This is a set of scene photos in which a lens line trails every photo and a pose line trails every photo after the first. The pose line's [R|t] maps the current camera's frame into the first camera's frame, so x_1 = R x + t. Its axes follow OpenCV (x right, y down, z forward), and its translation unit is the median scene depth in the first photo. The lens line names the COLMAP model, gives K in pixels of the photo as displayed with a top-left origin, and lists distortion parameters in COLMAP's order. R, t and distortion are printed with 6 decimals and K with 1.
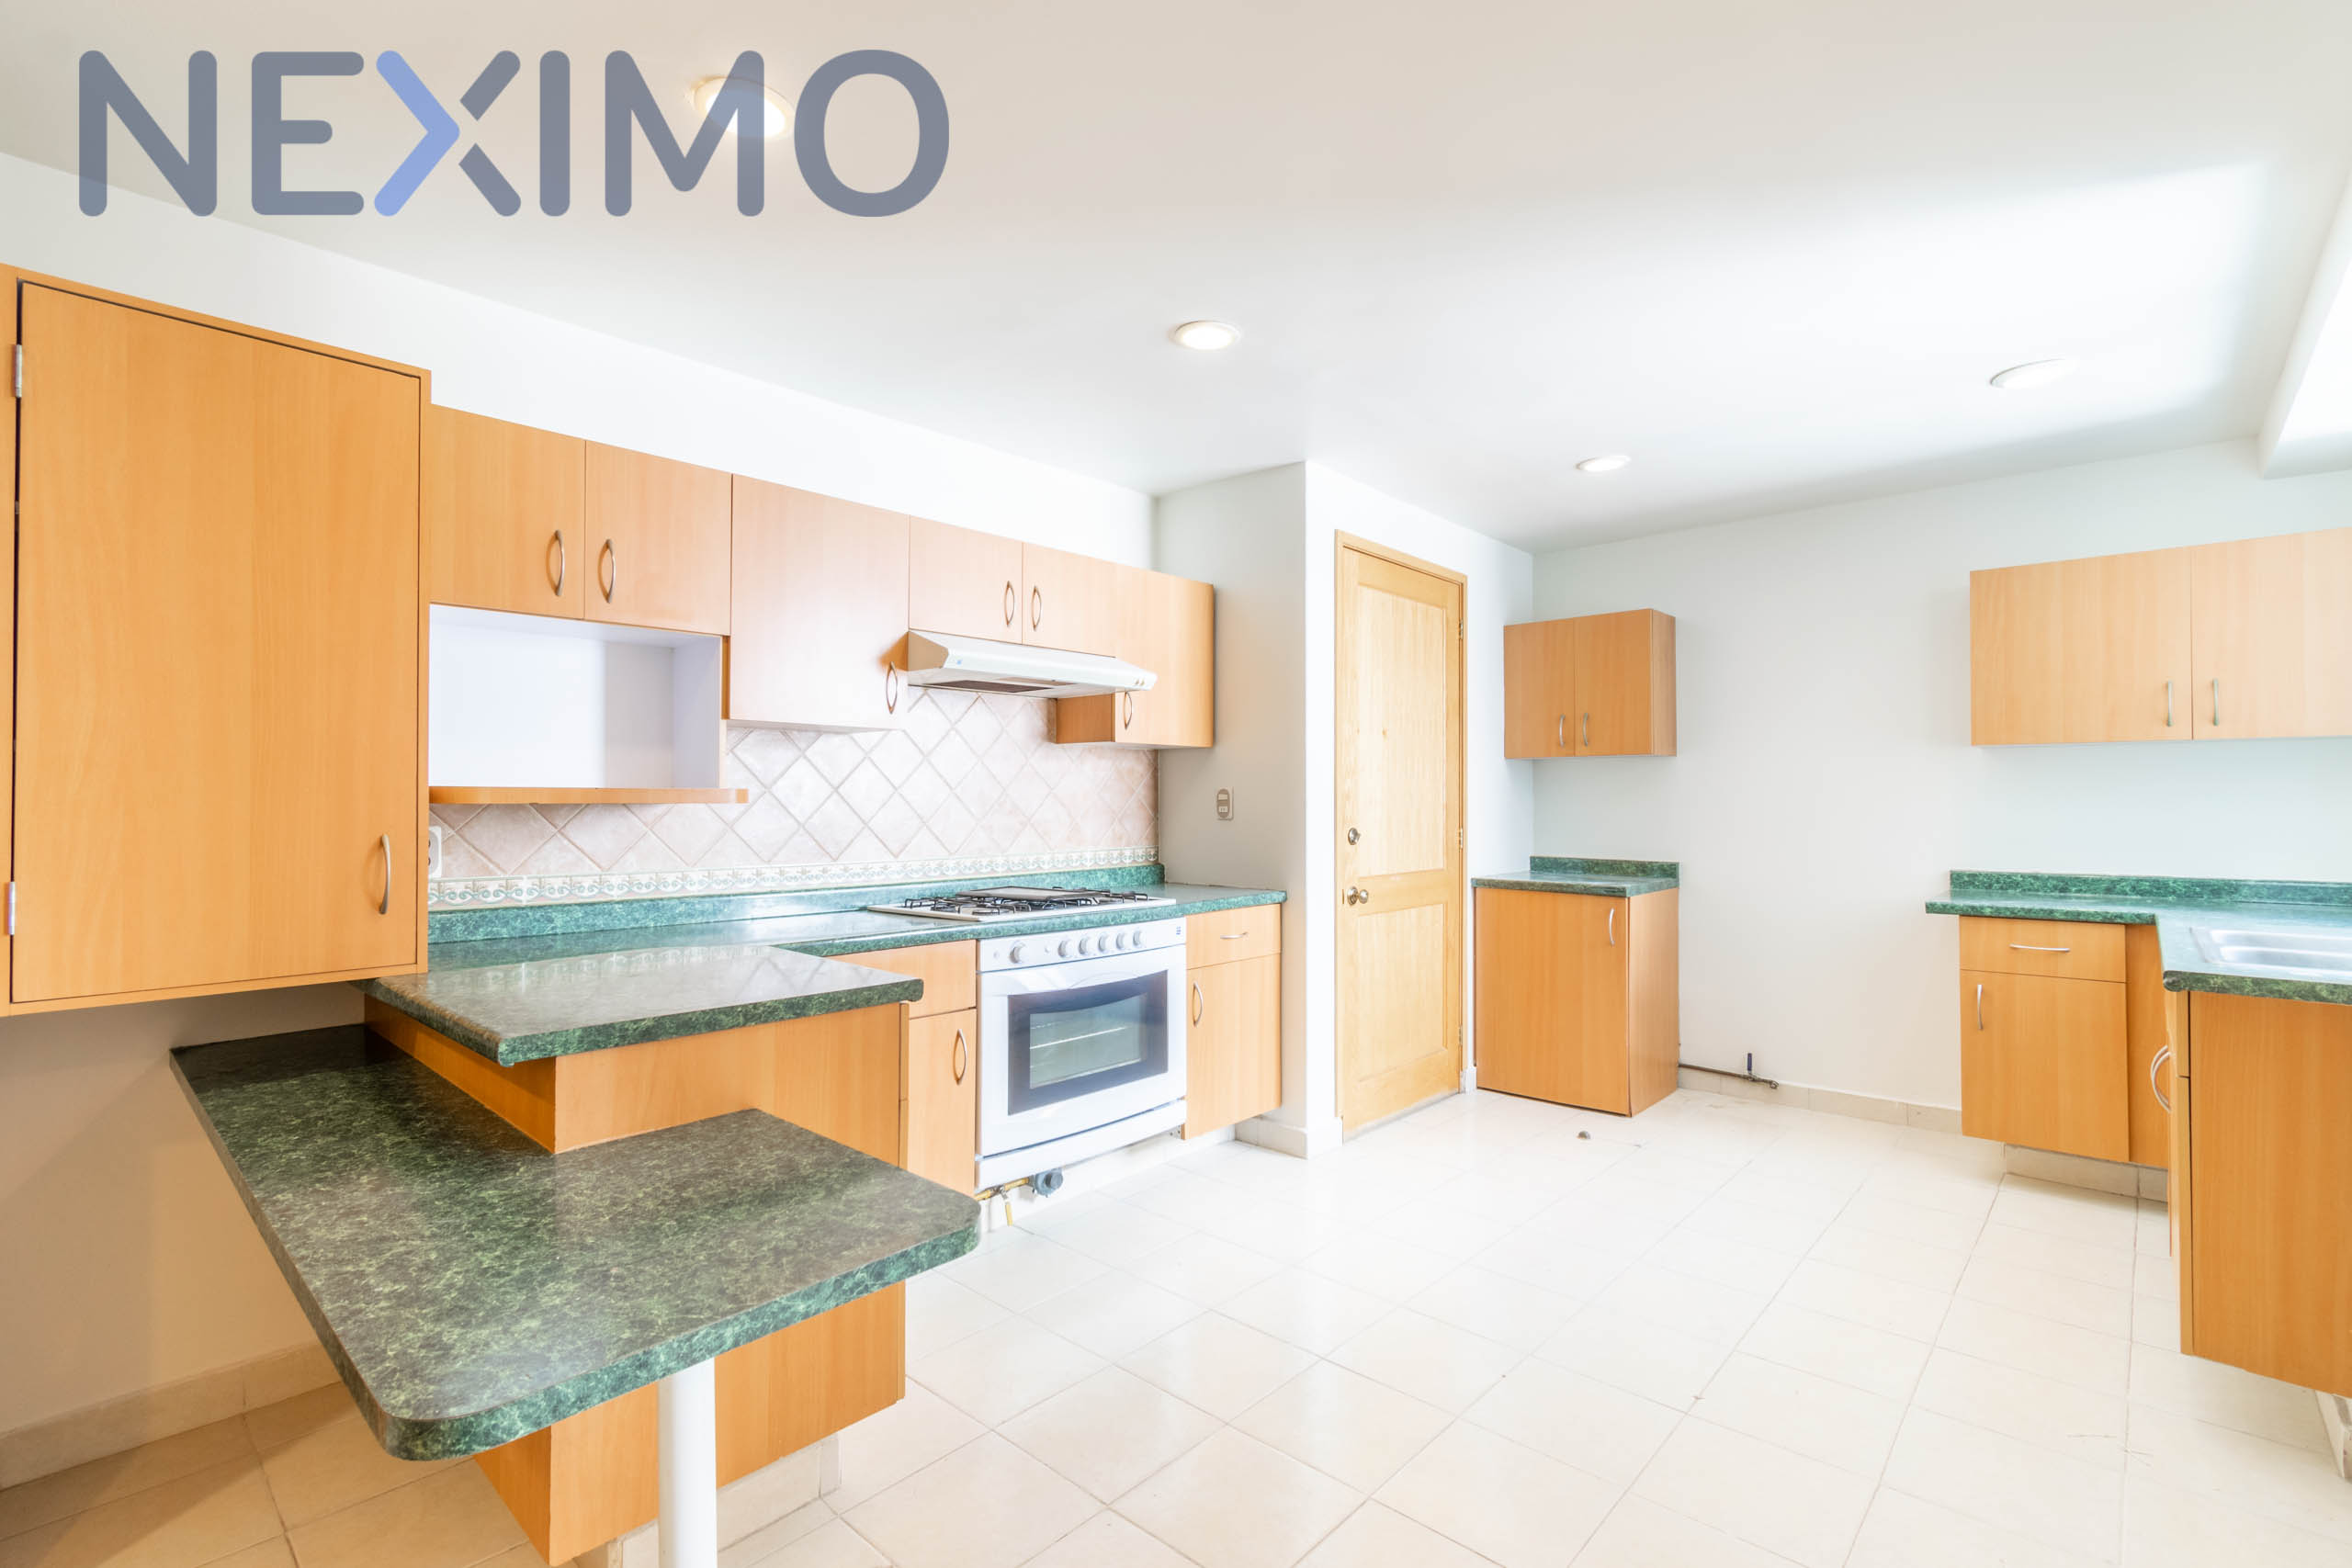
lens RADIAL K [[1067.6, 0, 1170.3], [0, 1067.6, 792.2], [0, 0, 1]] dist [0.002579, 0.000171]
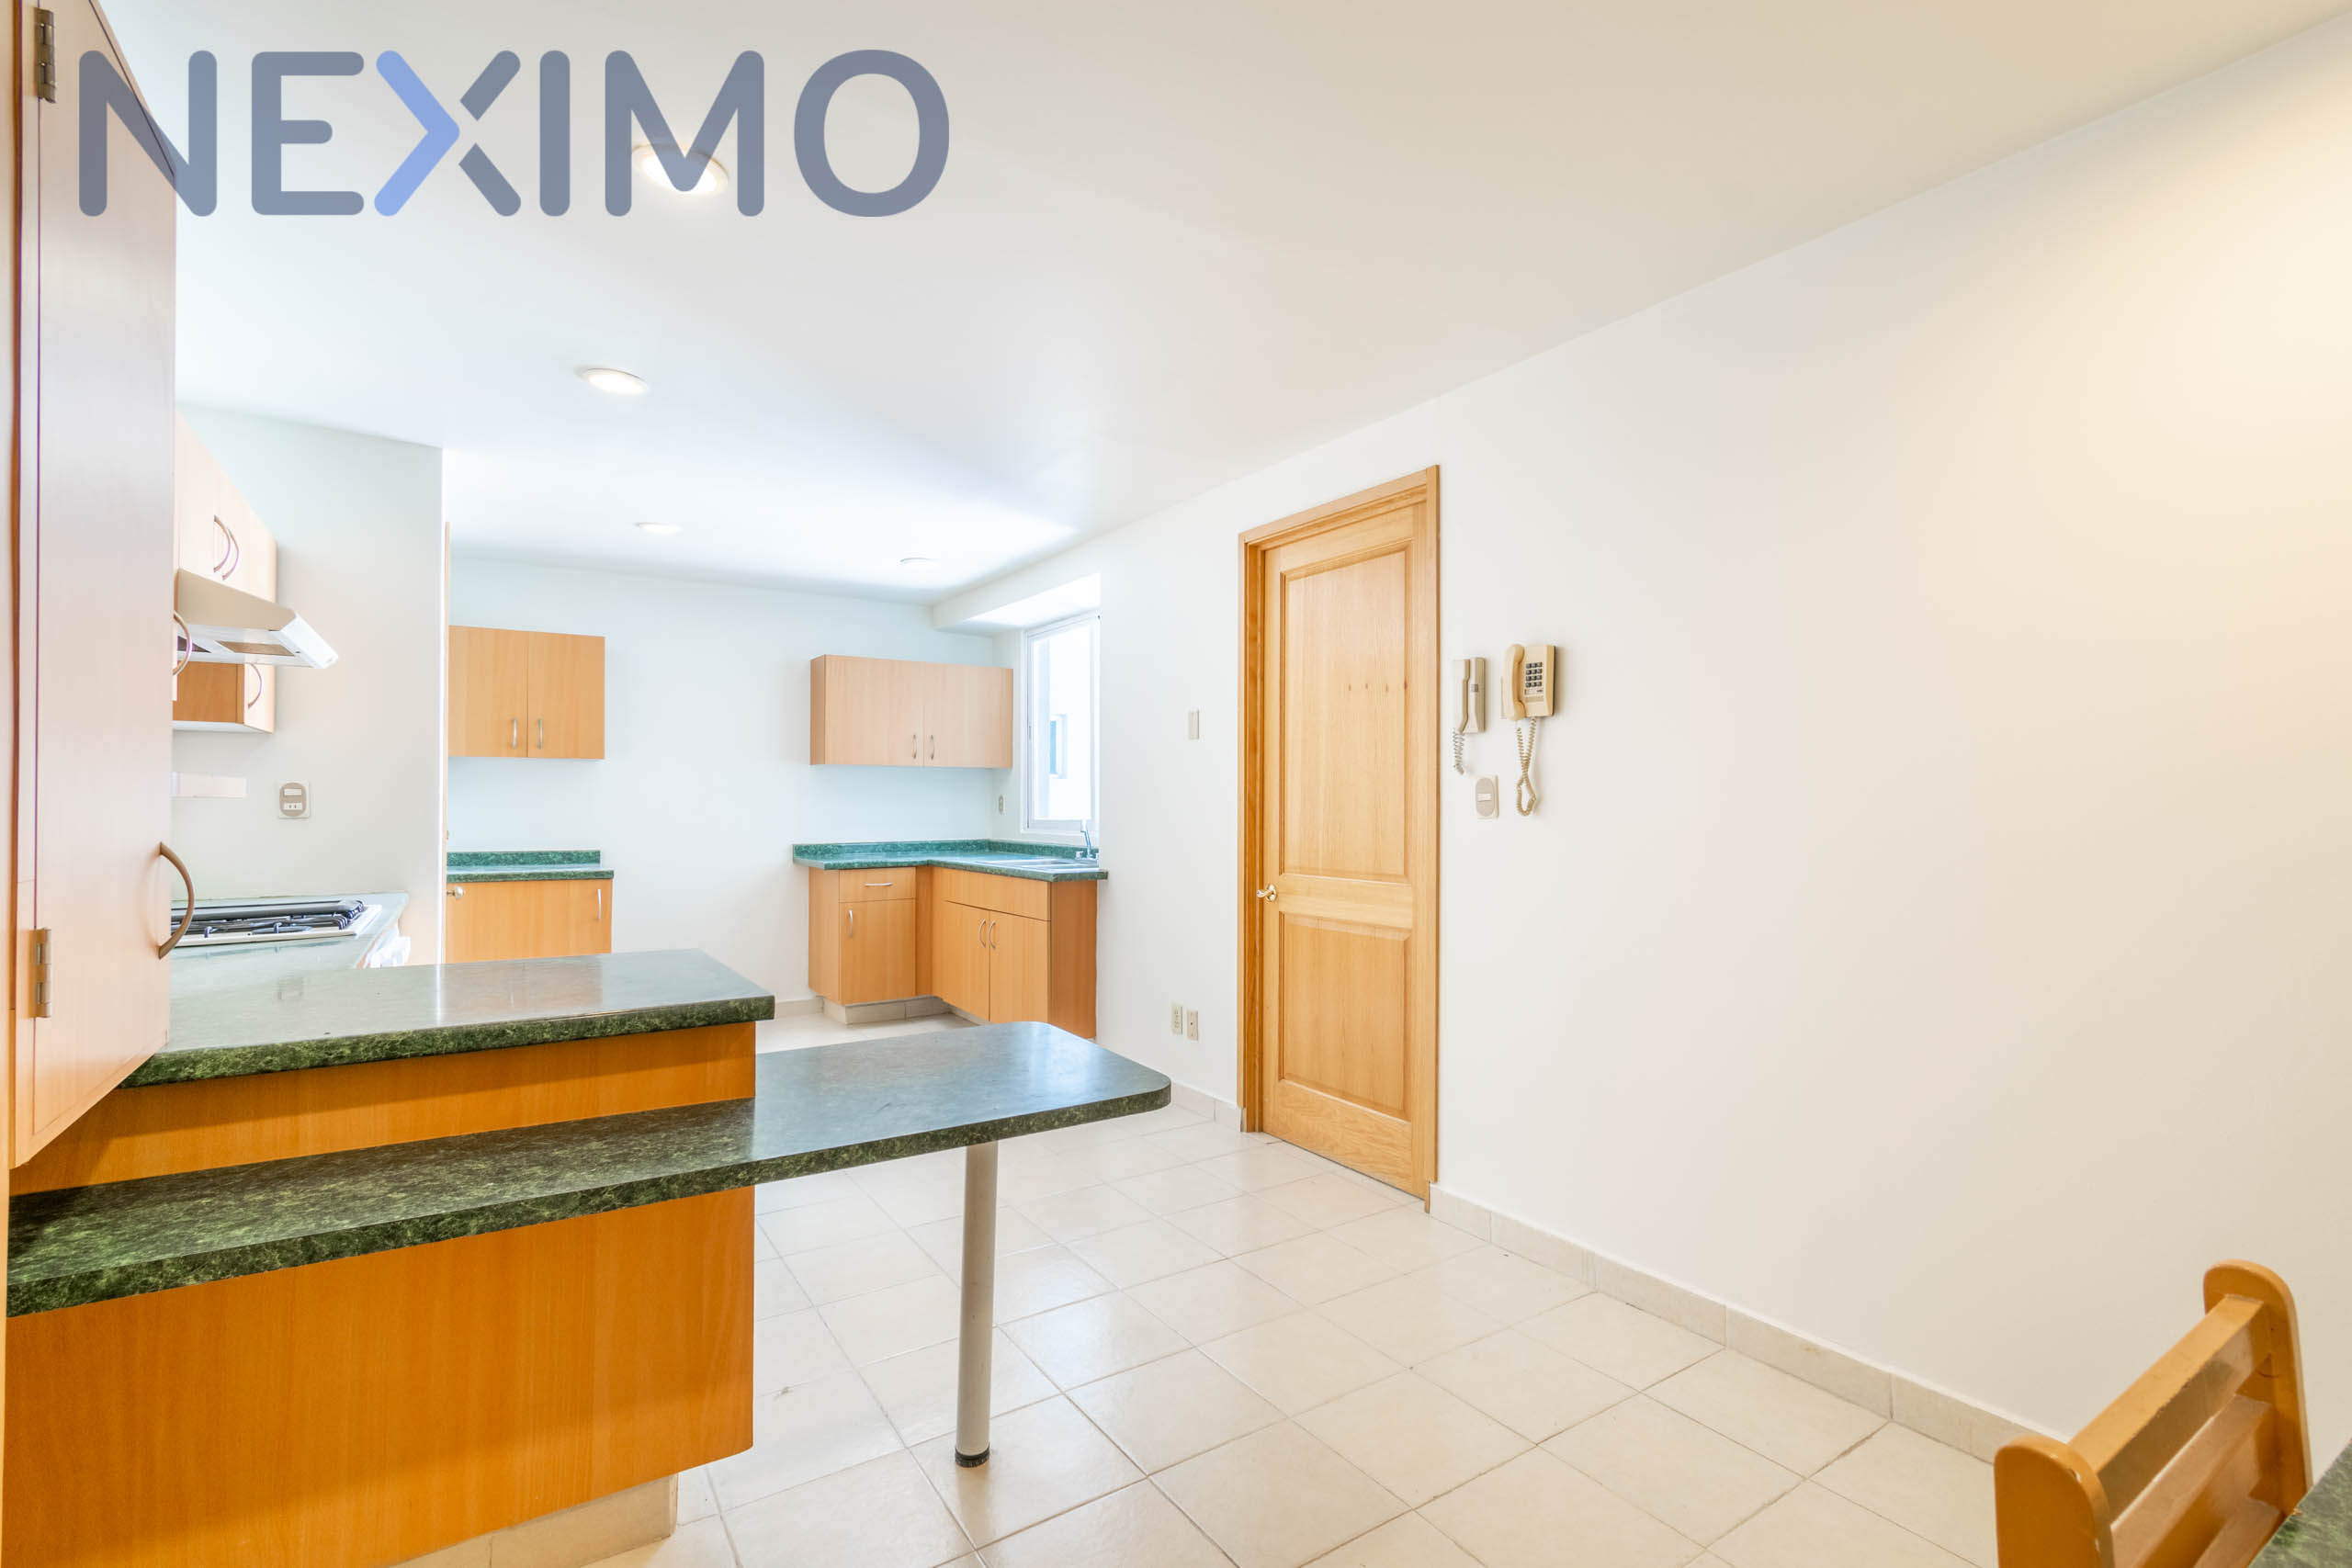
lens RADIAL K [[1067.6, 0, 1180.1], [0, 1067.6, 791.3], [0, 0, 1]] dist [0.002579, 0.000171]
pose [[0.239124, 0.008812, 0.970949, -1.526463], [-0.011353, 0.999916, -0.006279, 0.002066], [-0.970923, -0.009522, 0.239204, 0.248018]]
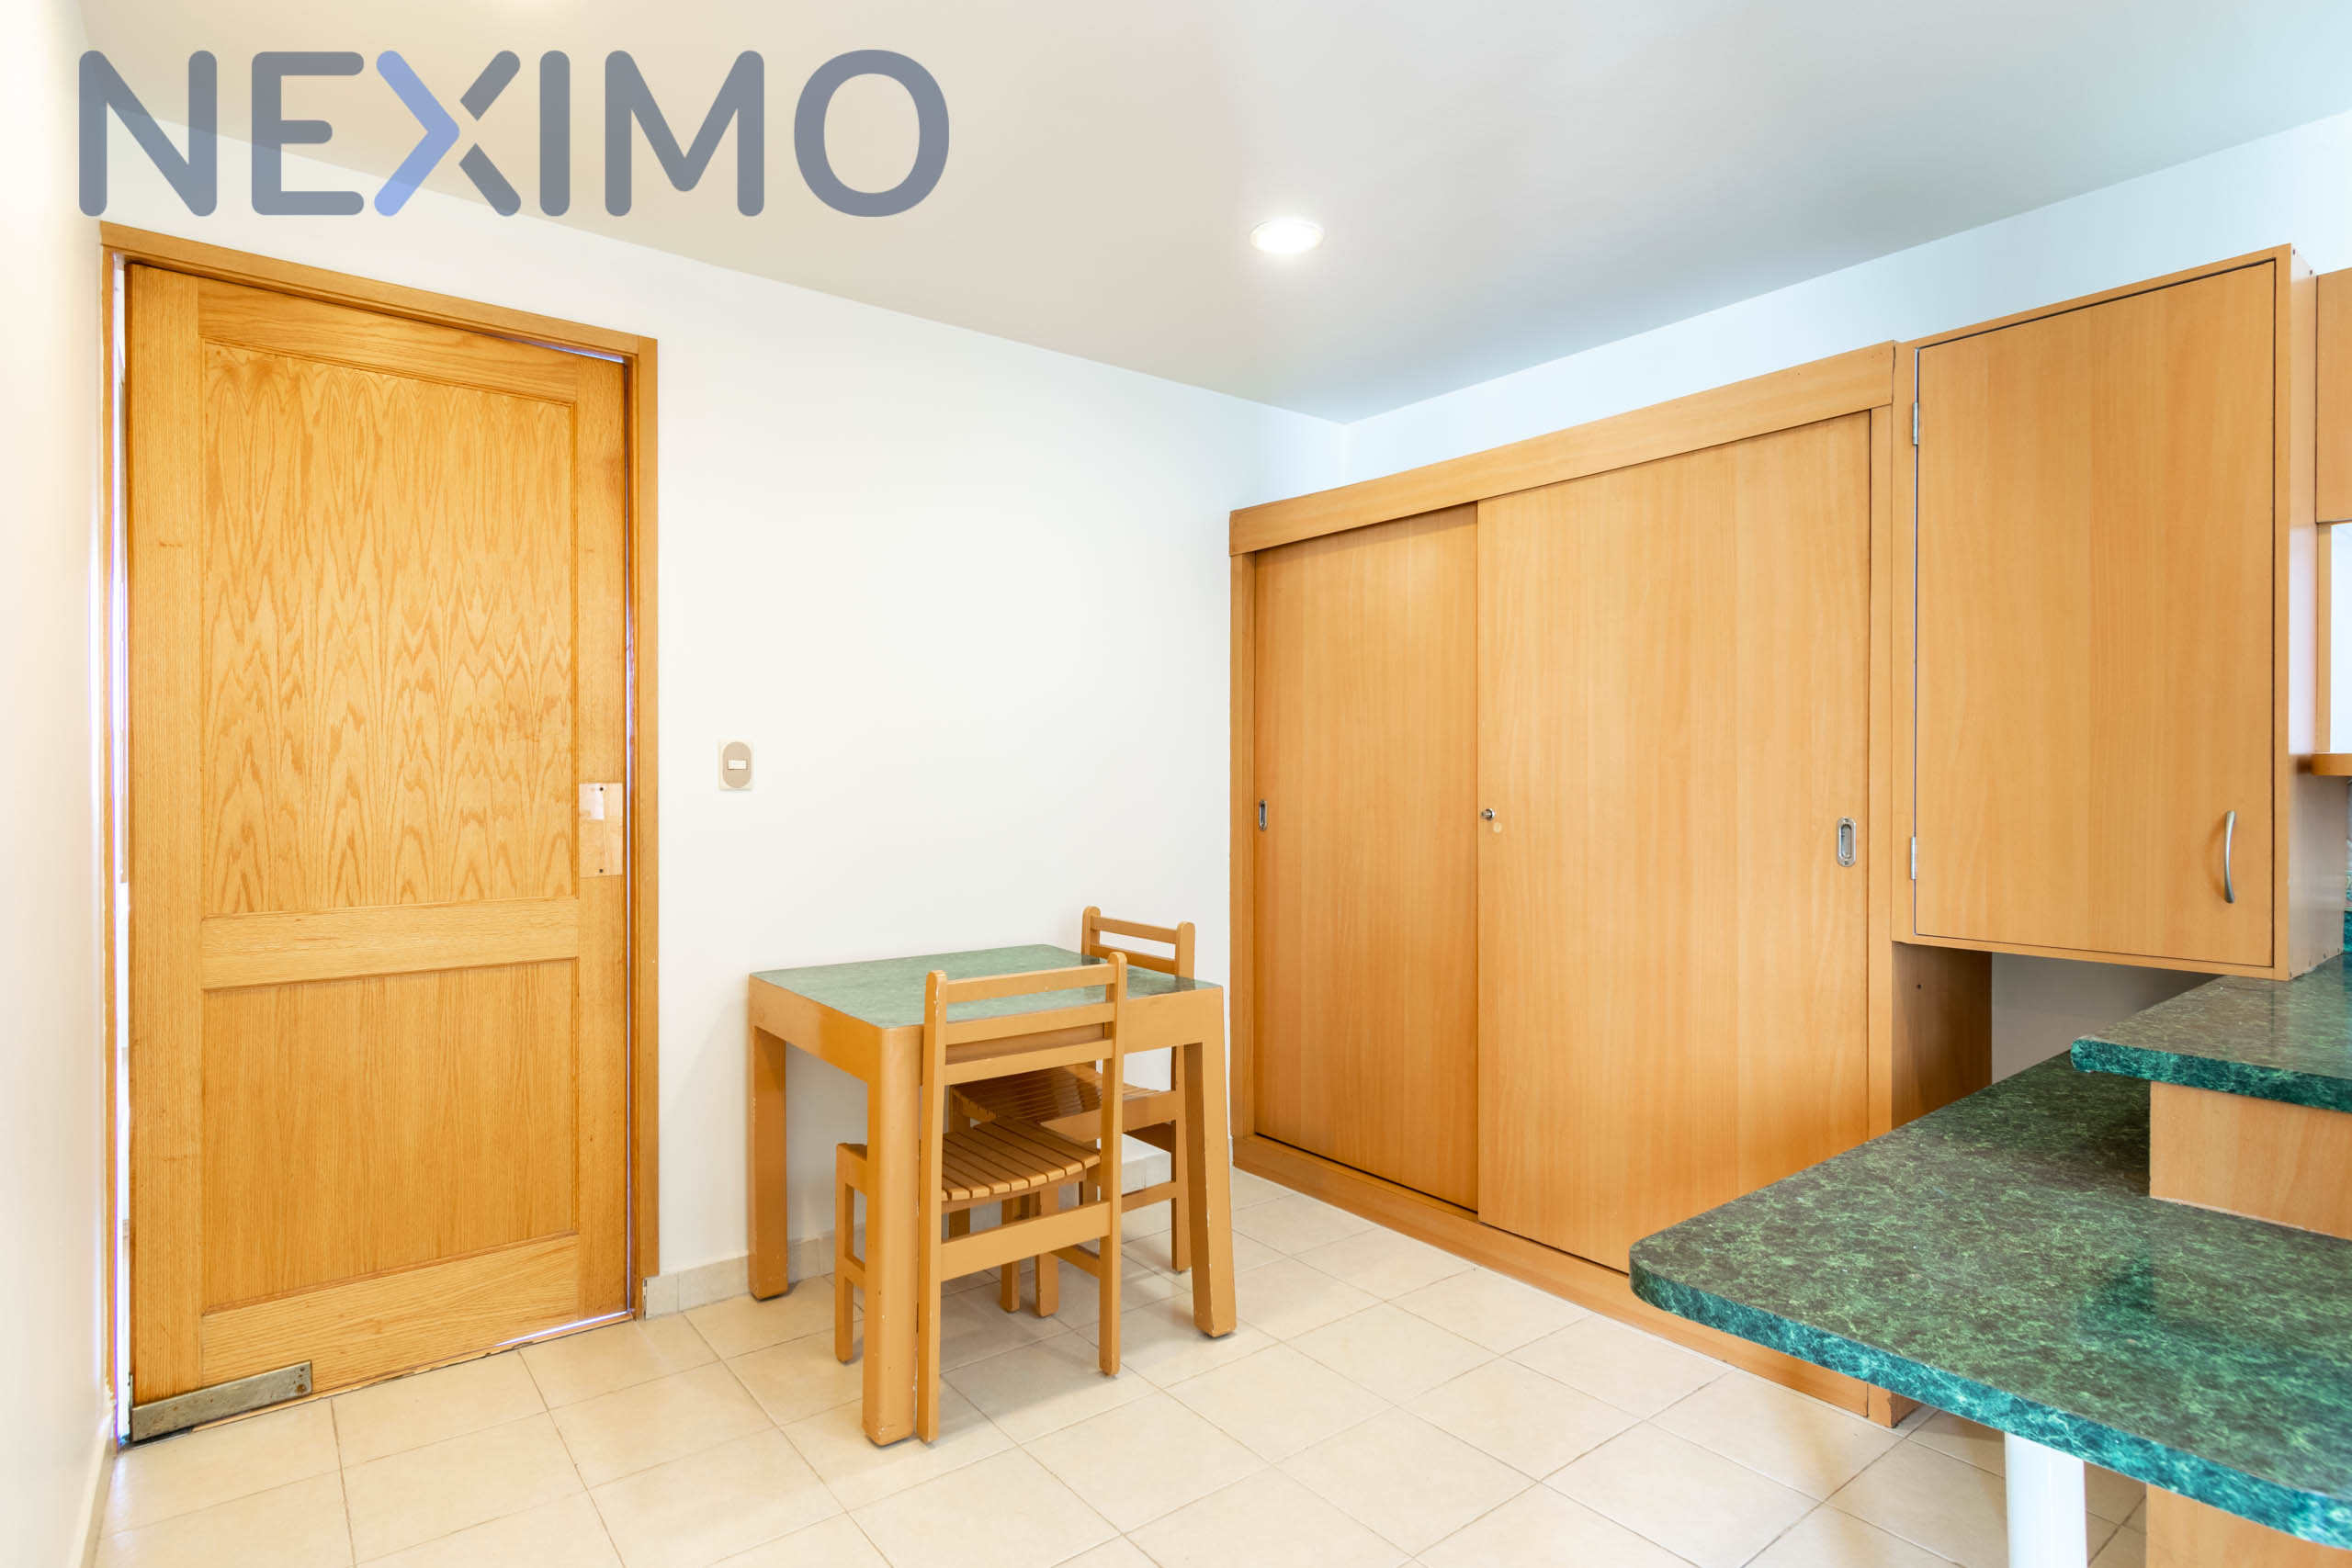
lens RADIAL K [[1206.4, 0, 1181.2], [0, 1206.4, 780.8], [0, 0, 1]] dist [0.001210, 0.001271]
pose [[-0.162206, 0.007072, -0.986732, 0.445939], [0.006329, 0.999961, 0.006126, 0.004929], [0.986737, -0.005251, -0.162245, 0.393762]]
